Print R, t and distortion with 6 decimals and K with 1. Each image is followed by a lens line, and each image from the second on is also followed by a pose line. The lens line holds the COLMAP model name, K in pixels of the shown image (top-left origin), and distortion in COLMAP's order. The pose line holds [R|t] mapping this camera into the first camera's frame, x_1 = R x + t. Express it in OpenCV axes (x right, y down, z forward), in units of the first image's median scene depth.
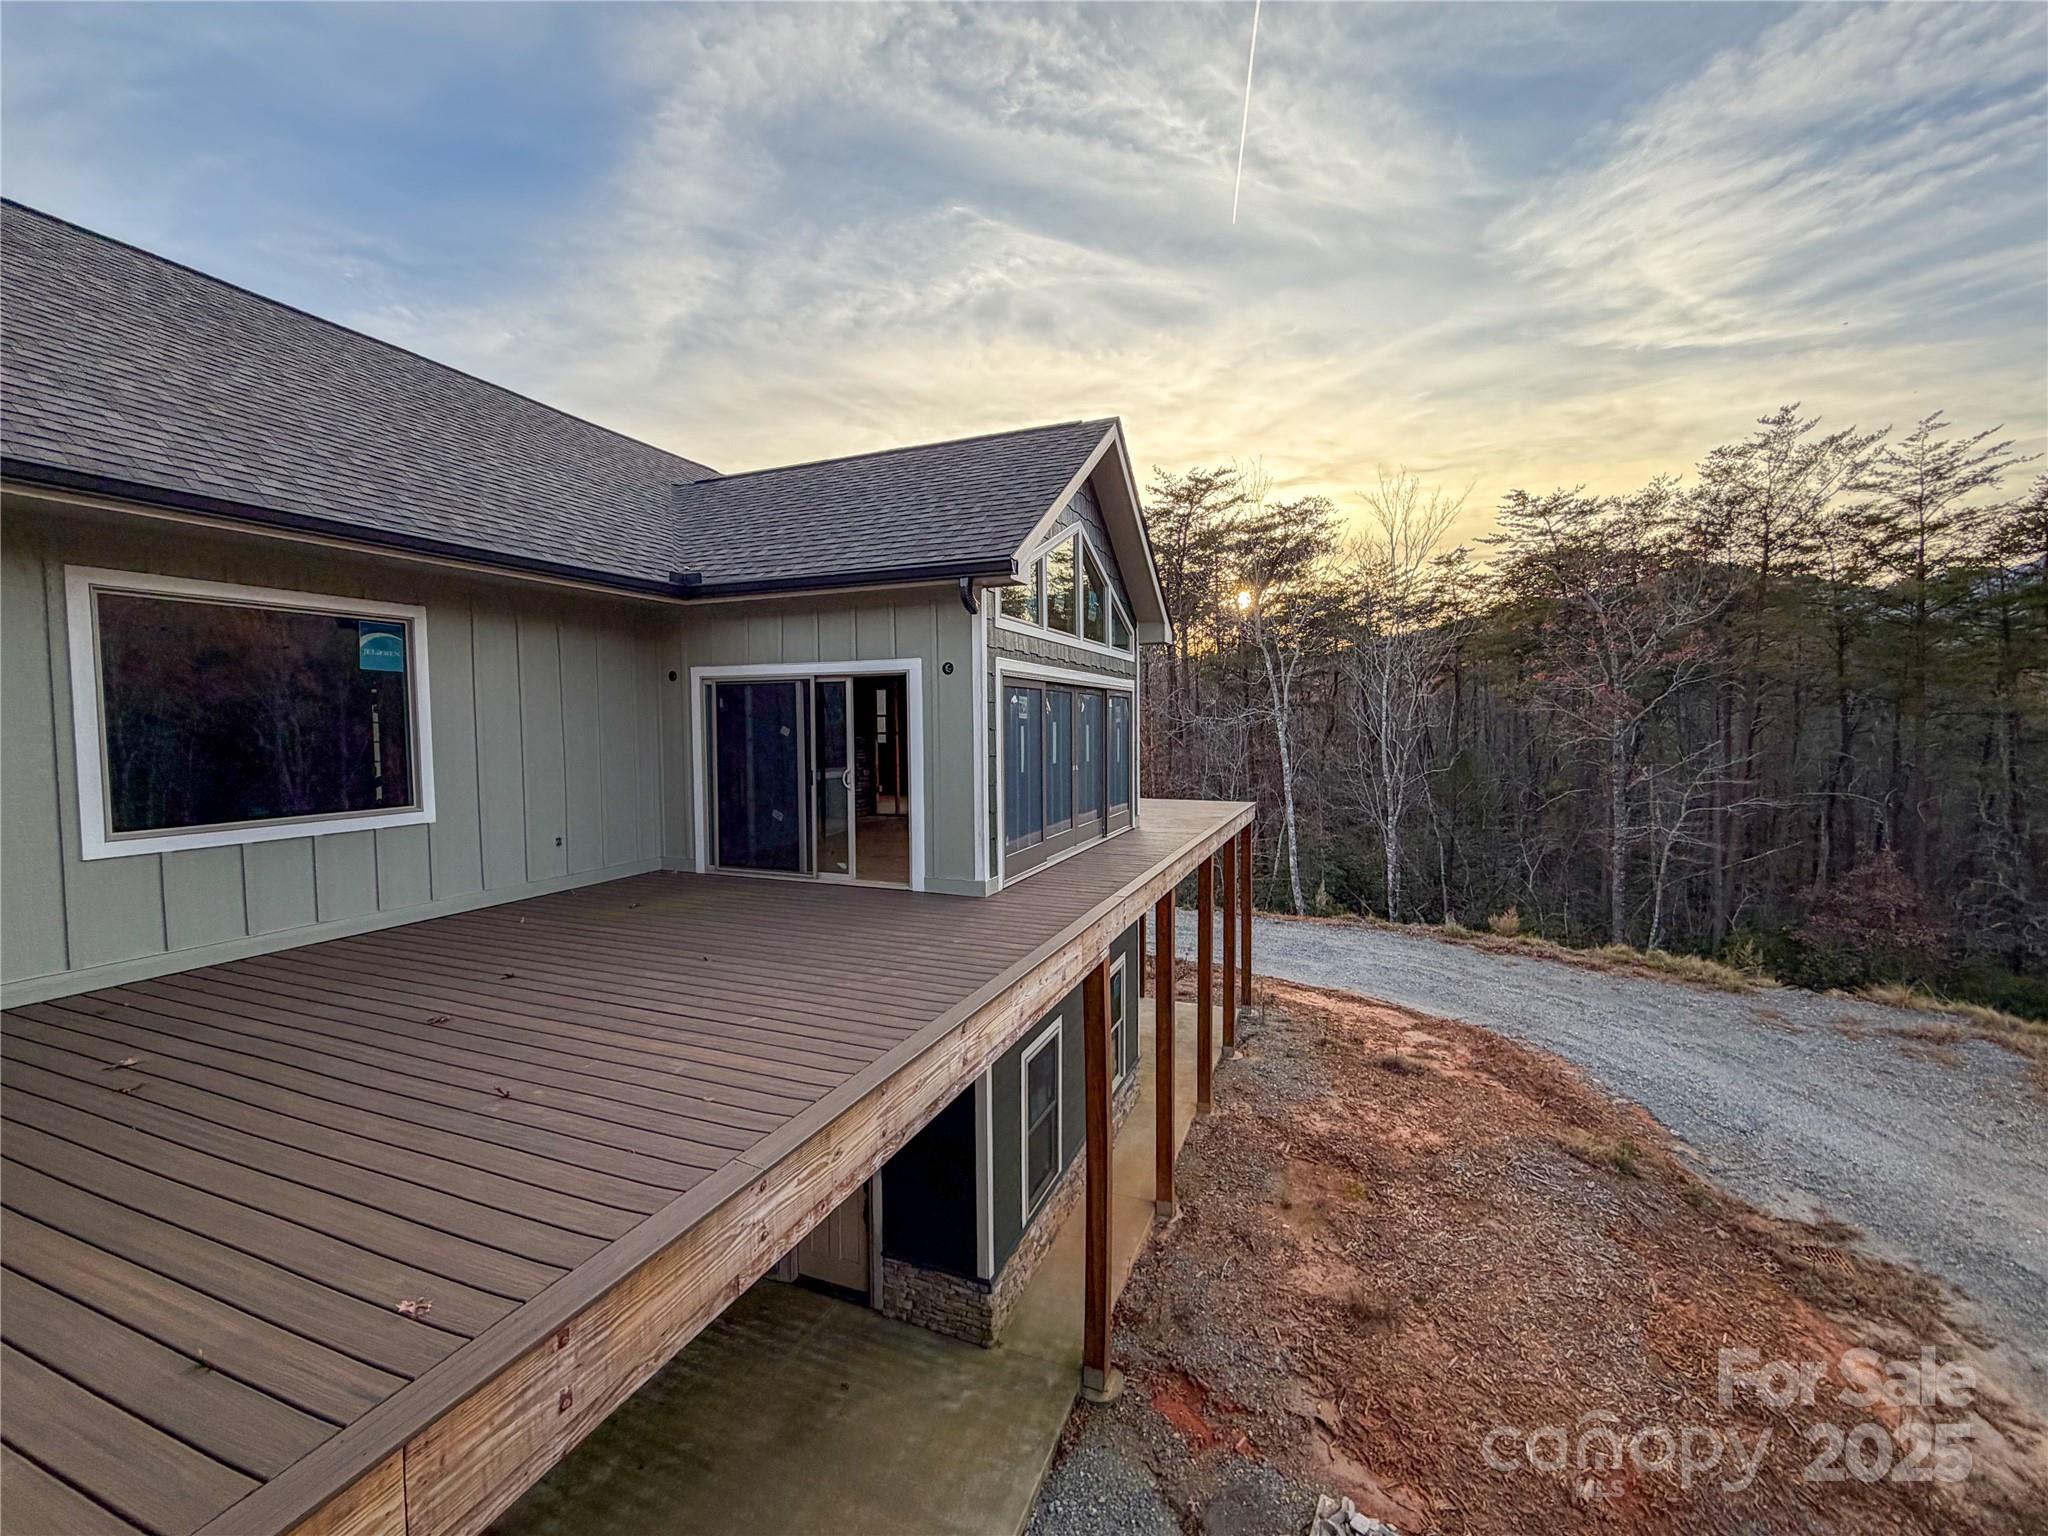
lens RADIAL K [[845.5, 0, 1017.4], [0, 845.5, 764.9], [0, 0, 1]] dist [0.000471, -0.000337]
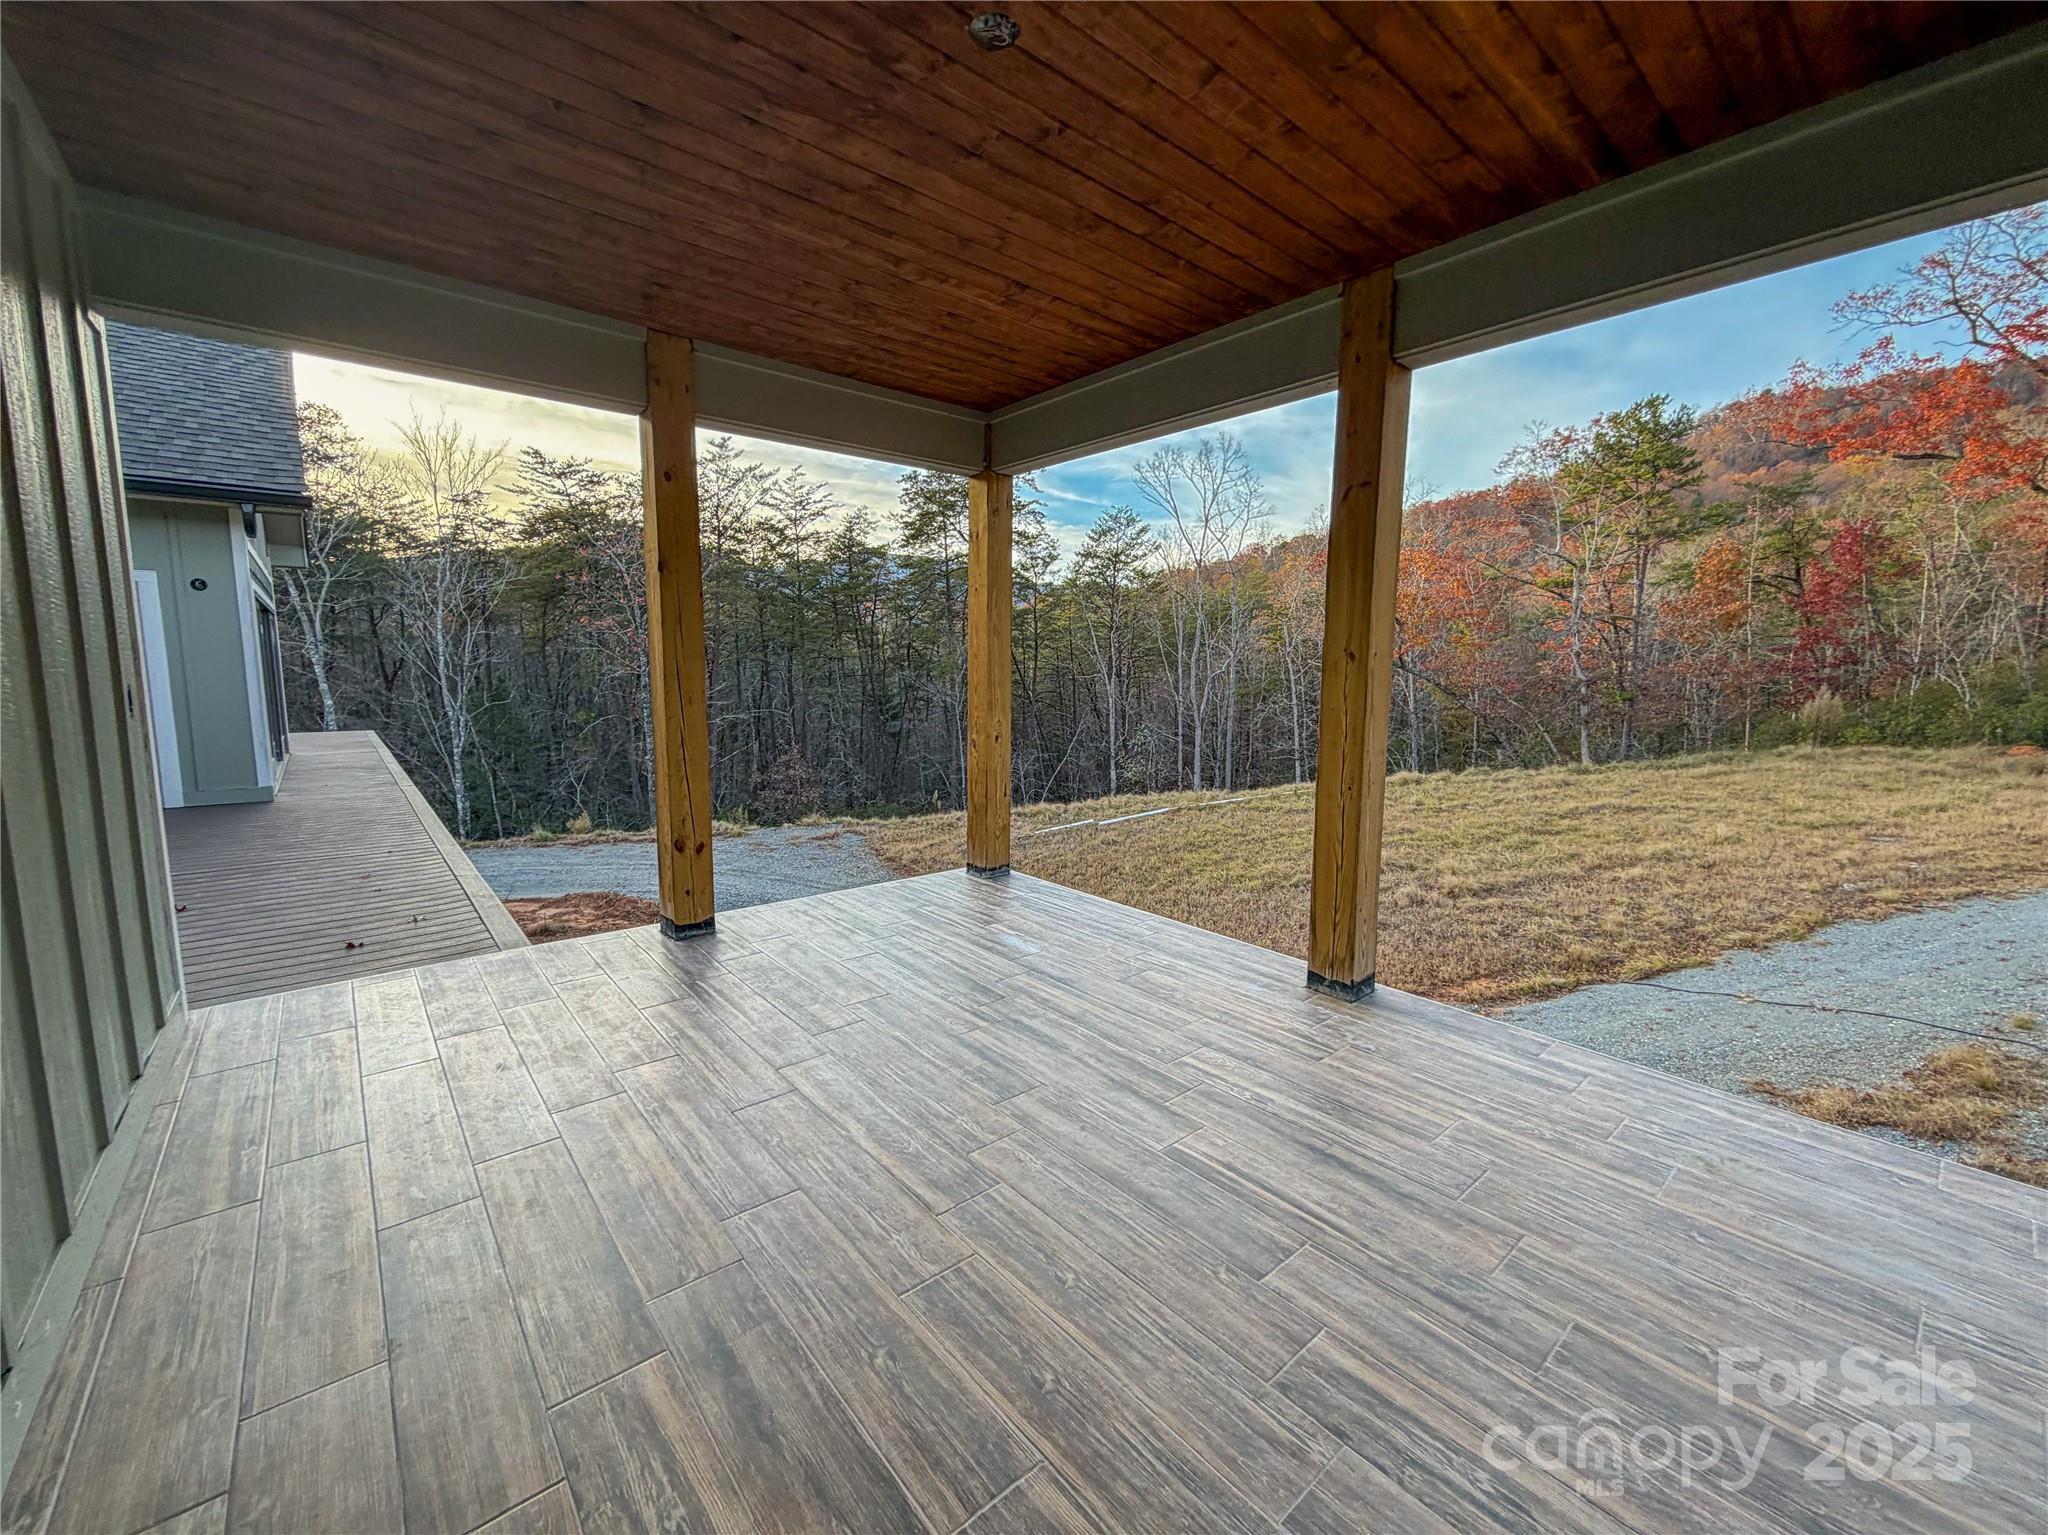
lens RADIAL K [[823.8, 0, 1017.0], [0, 823.8, 765.8], [0, 0, 1]] dist [0.000423, -0.000205]
pose [[0.466856, -0.098966, 0.878778, -0.211705], [0.034571, 0.995001, 0.093689, 0.018265], [-0.883657, -0.013359, 0.467943, -0.140876]]
